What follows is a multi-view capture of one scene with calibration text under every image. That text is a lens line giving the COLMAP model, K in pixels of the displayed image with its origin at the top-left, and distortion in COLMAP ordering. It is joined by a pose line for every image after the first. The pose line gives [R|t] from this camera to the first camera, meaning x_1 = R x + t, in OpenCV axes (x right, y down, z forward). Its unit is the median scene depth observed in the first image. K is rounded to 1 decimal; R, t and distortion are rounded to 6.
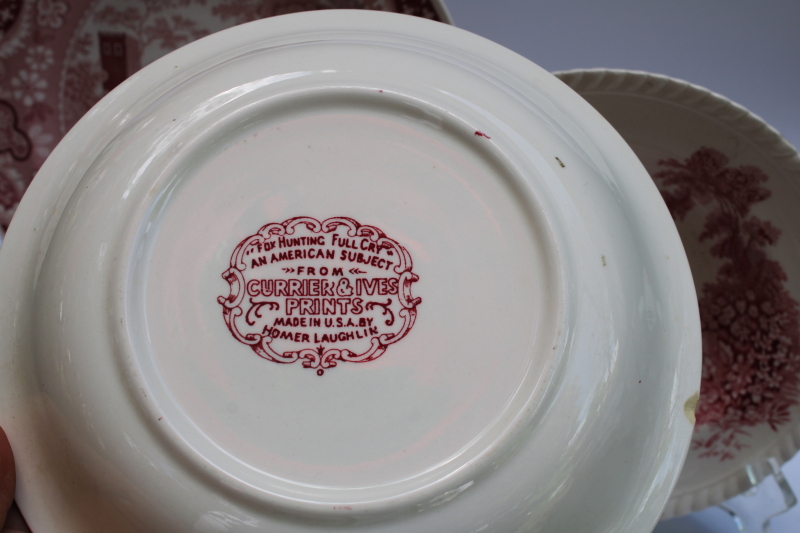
lens RADIAL K [[1180.1, 0, 399.8], [0, 1180.1, 267.2], [0, 0, 1]] dist [-0.013374, 0.000000]
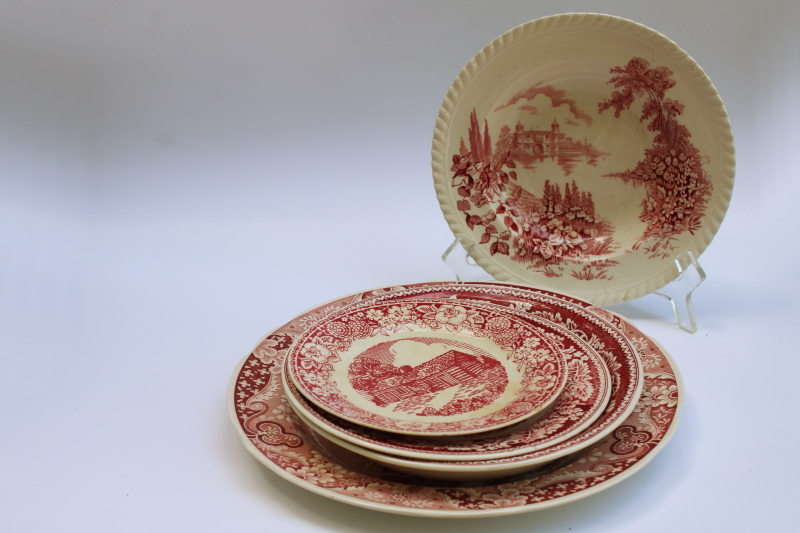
lens RADIAL K [[1180.1, 0, 406.7], [0, 1180.1, 246.2], [0, 0, 1]] dist [-0.013374, 0.000000]
pose [[0.998915, -0.035972, -0.029561, -0.025348], [0.033016, 0.994928, -0.095019, 0.290095], [0.032830, 0.093940, 0.995036, -0.607779]]
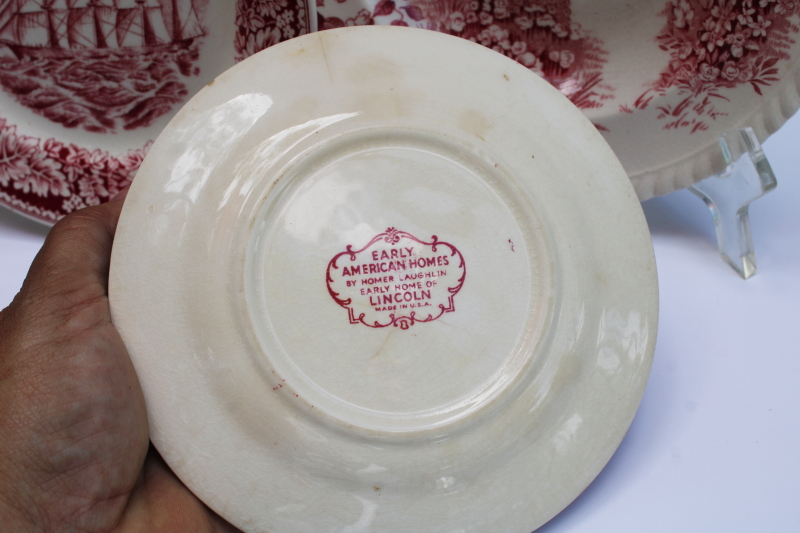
lens RADIAL K [[1180.1, 0, 400.8], [0, 1180.1, 265.4], [0, 0, 1]] dist [-0.013374, 0.000000]
pose [[0.991066, 0.030748, -0.129780, 0.186867], [0.001685, 0.970099, 0.242705, 0.059186], [0.133362, -0.240756, 0.961380, 0.196286]]
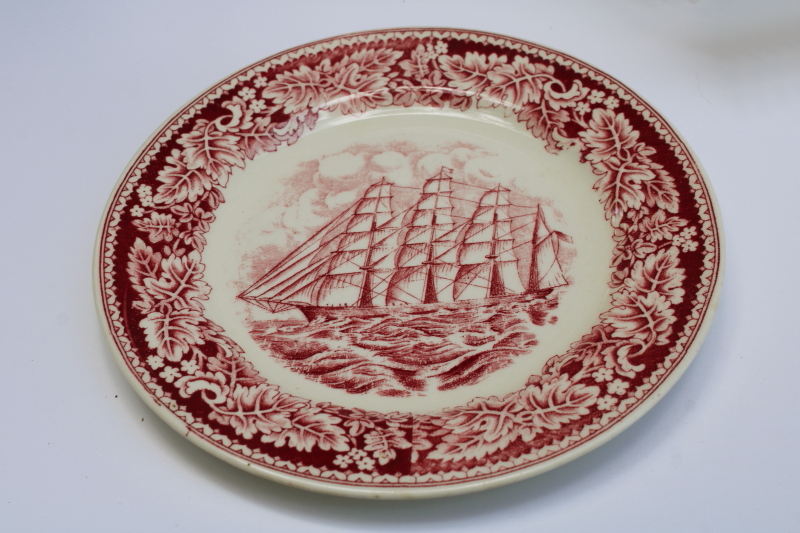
lens RADIAL K [[1180.1, 0, 404.9], [0, 1180.1, 265.2], [0, 0, 1]] dist [-0.013374, 0.000000]
pose [[0.992626, 0.106058, 0.058696, -0.198991], [-0.007246, 0.535271, -0.844649, 0.696590], [-0.121000, 0.837995, 0.532093, 0.625867]]
